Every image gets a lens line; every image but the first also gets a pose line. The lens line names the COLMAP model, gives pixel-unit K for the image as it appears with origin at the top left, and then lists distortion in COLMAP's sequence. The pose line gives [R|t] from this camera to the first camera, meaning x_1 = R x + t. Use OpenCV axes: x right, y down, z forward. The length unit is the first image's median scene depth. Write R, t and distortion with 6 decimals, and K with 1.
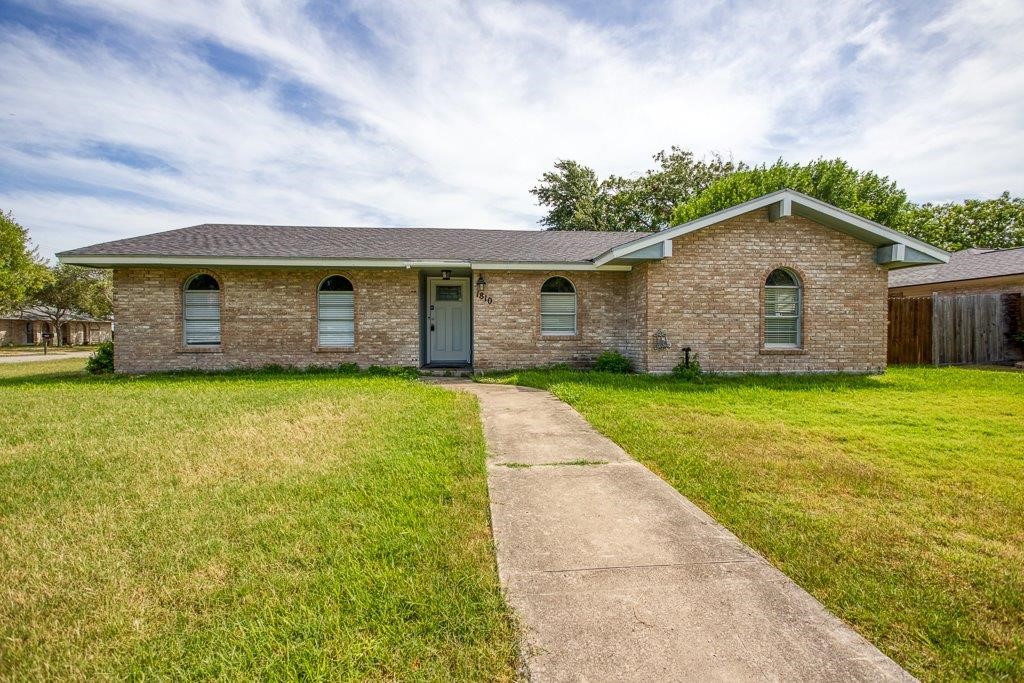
lens RADIAL K [[512.7, 0, 512.0], [0, 512.7, 341.5], [0, 0, 1]] dist [0.001282, 0.000141]
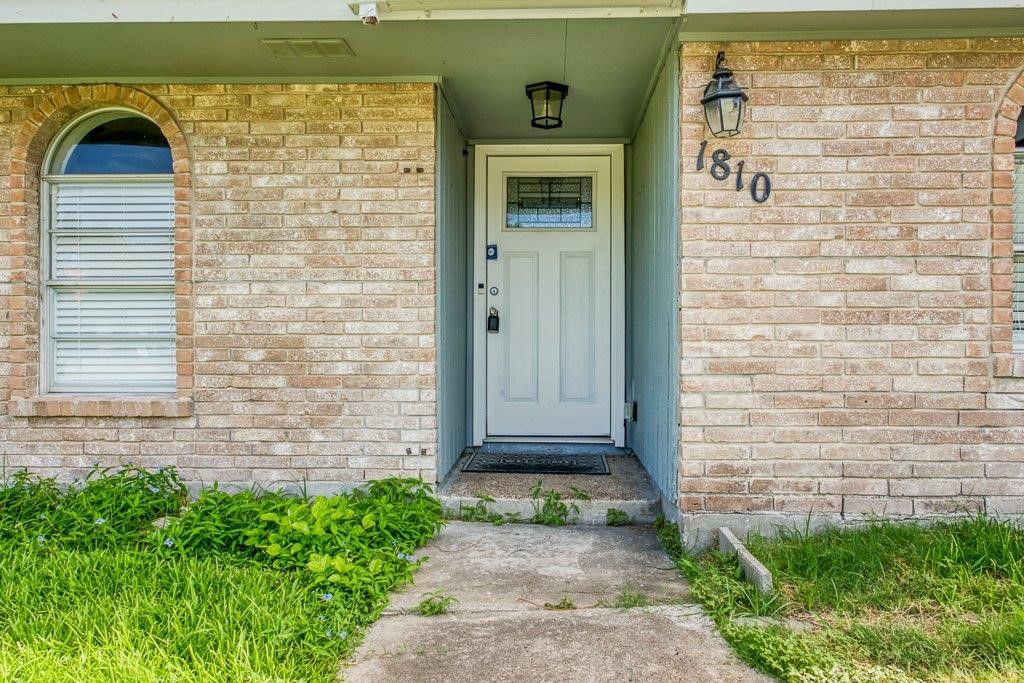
lens RADIAL K [[528.6, 0, 514.3], [0, 528.6, 324.2], [0, 0, 1]] dist [-0.000365, -0.000044]
pose [[0.991022, -0.001494, -0.133693, -0.112032], [-0.003231, 0.999378, -0.035118, -0.015959], [0.133662, 0.035235, 0.990400, 0.766440]]
